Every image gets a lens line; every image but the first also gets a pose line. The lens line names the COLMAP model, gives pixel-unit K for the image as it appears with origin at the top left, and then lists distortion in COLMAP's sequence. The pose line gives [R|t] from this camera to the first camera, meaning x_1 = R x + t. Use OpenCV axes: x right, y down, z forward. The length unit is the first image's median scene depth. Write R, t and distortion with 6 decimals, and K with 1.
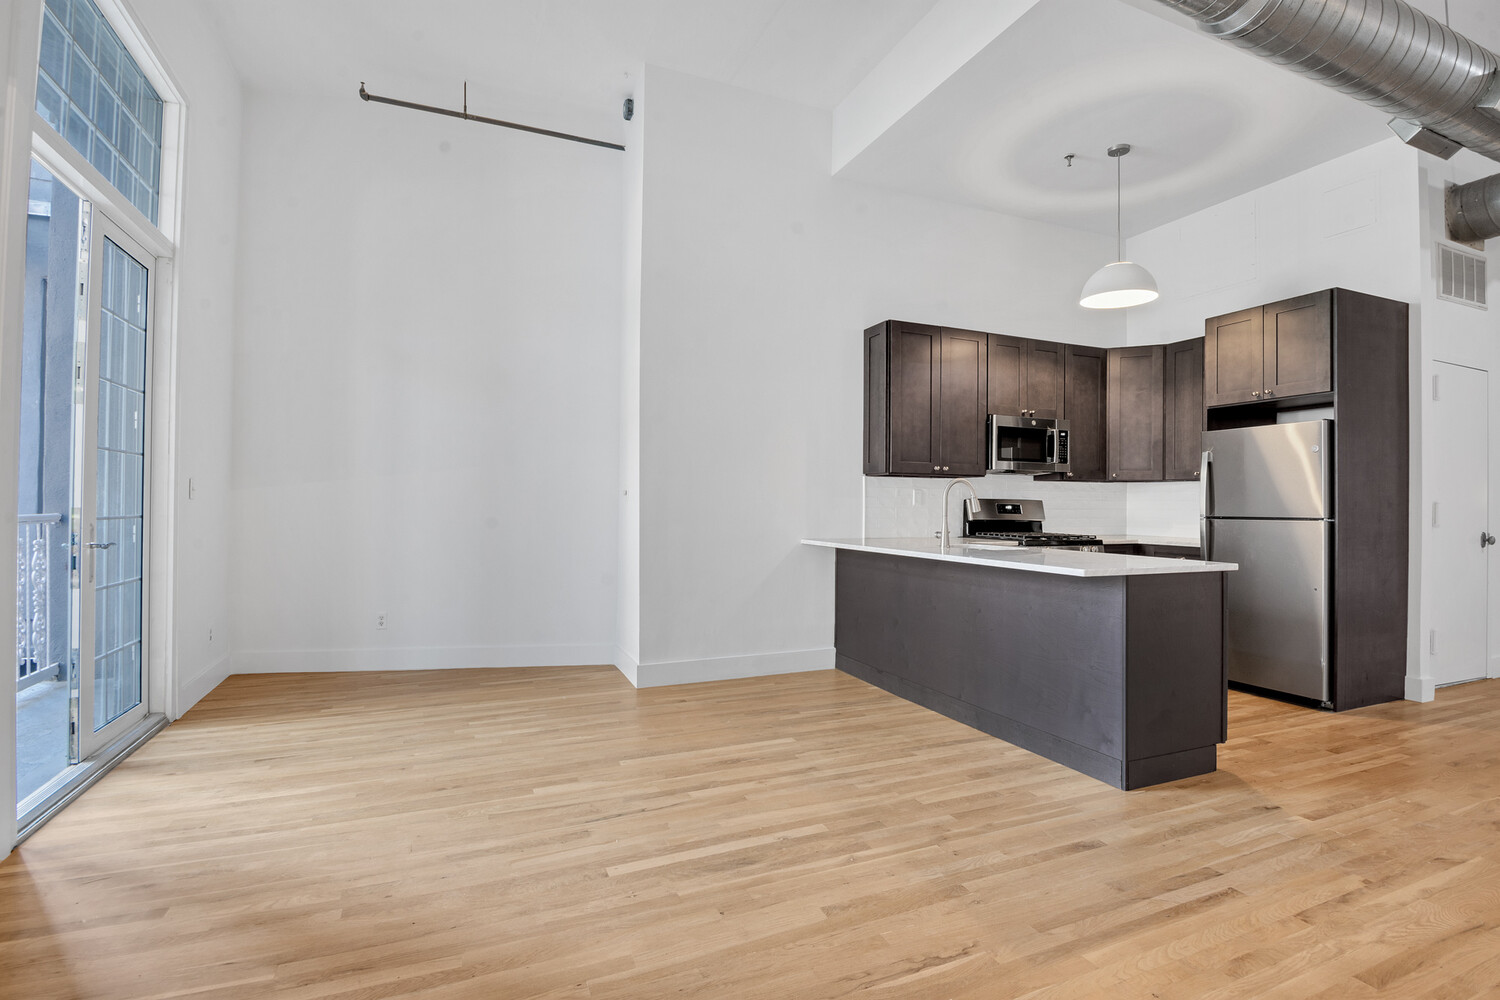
lens RADIAL K [[709.9, 0, 754.3], [0, 709.9, 496.3], [0, 0, 1]] dist [0.002218, -0.013533]
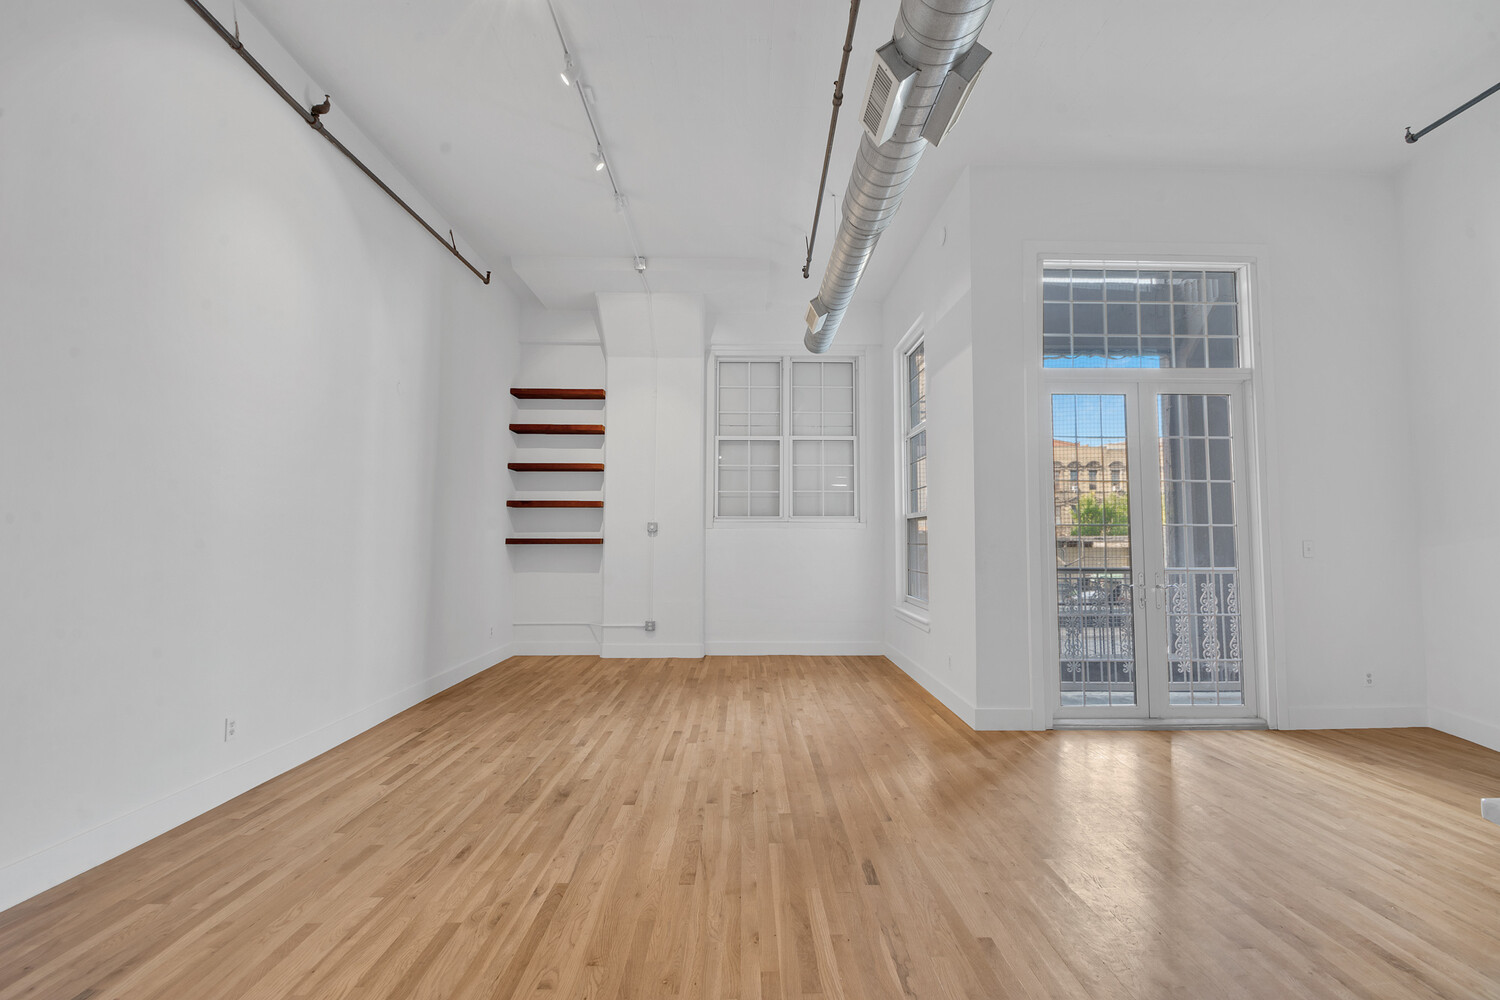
lens RADIAL K [[658.5, 0, 758.4], [0, 658.5, 495.8], [0, 0, 1]] dist [0.013296, -0.014530]
pose [[-0.377126, -0.072696, -0.923304, 0.534318], [0.005978, 0.996703, -0.080916, -0.013882], [0.926143, -0.036035, -0.375448, 0.460318]]
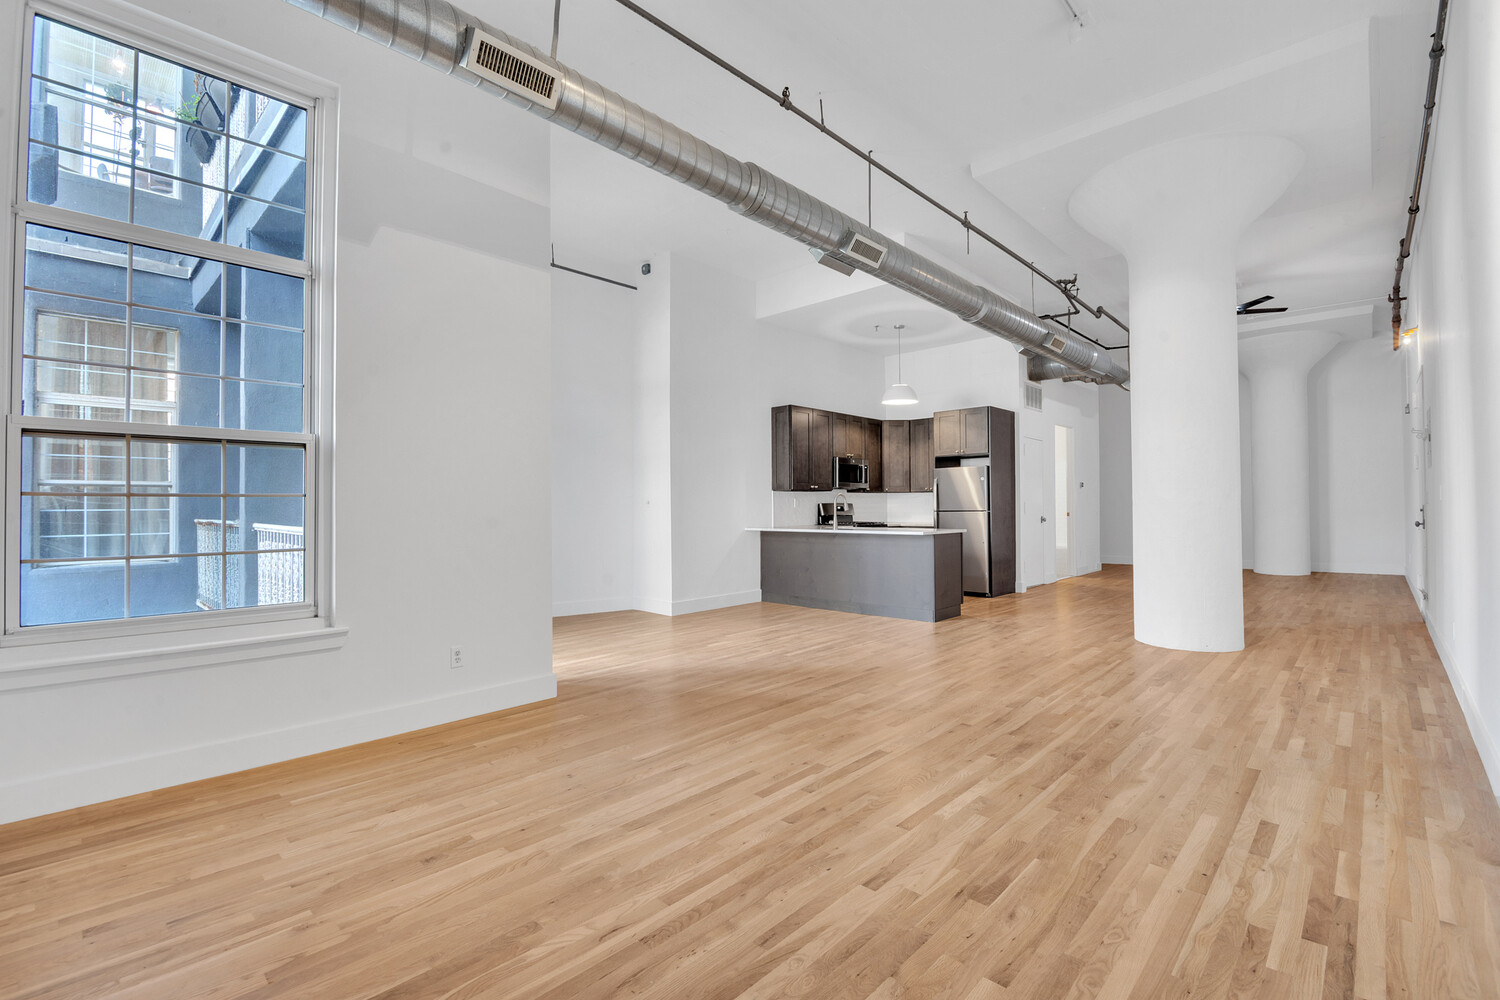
lens RADIAL K [[658.5, 0, 758.4], [0, 658.5, 495.8], [0, 0, 1]] dist [0.013296, -0.014530]
pose [[0.917008, -0.008175, 0.398786, -0.567925], [0.009986, 0.999947, -0.002464, -0.014271], [-0.398745, 0.006242, 0.917041, -0.514925]]
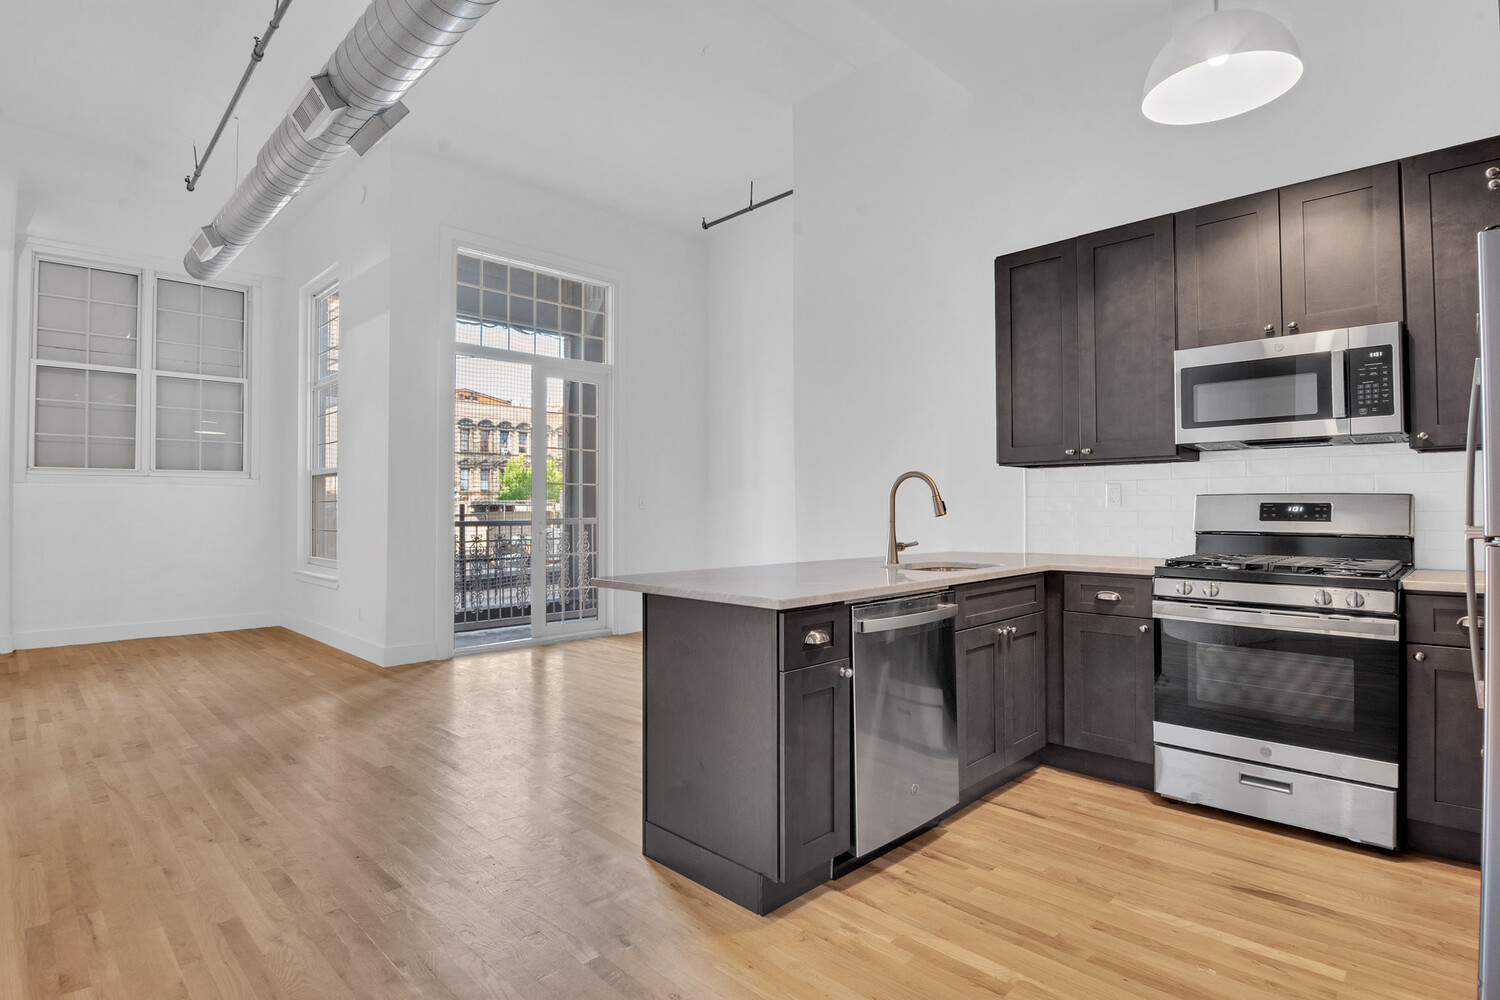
lens RADIAL K [[763.9, 0, 757.8], [0, 763.9, 499.1], [0, 0, 1]] dist [-0.001409, -0.017594]
pose [[0.370772, -0.021083, -0.928485, 0.853501], [0.018833, 0.999707, -0.015180, 0.011029], [0.928533, -0.011858, 0.371060, 0.485502]]
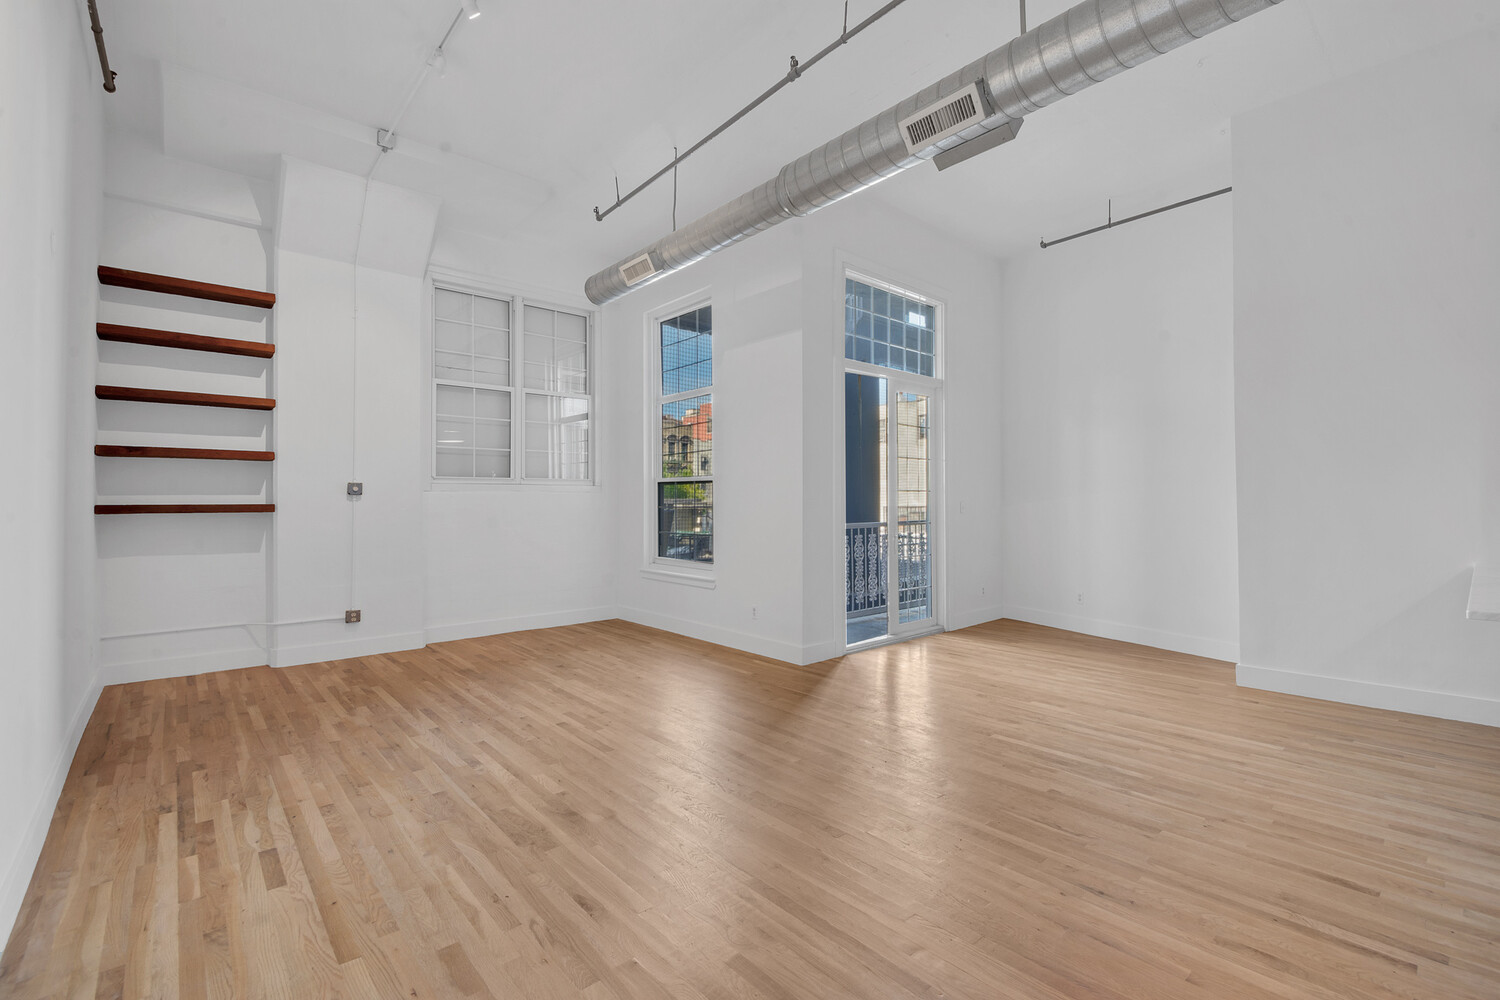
lens RADIAL K [[658.5, 0, 758.4], [0, 658.5, 495.8], [0, 0, 1]] dist [0.013296, -0.014530]
pose [[0.309492, -0.020882, -0.950673, 0.550046], [0.019815, 0.999683, -0.015508, -0.021824], [0.950695, -0.014038, 0.309808, -0.020720]]
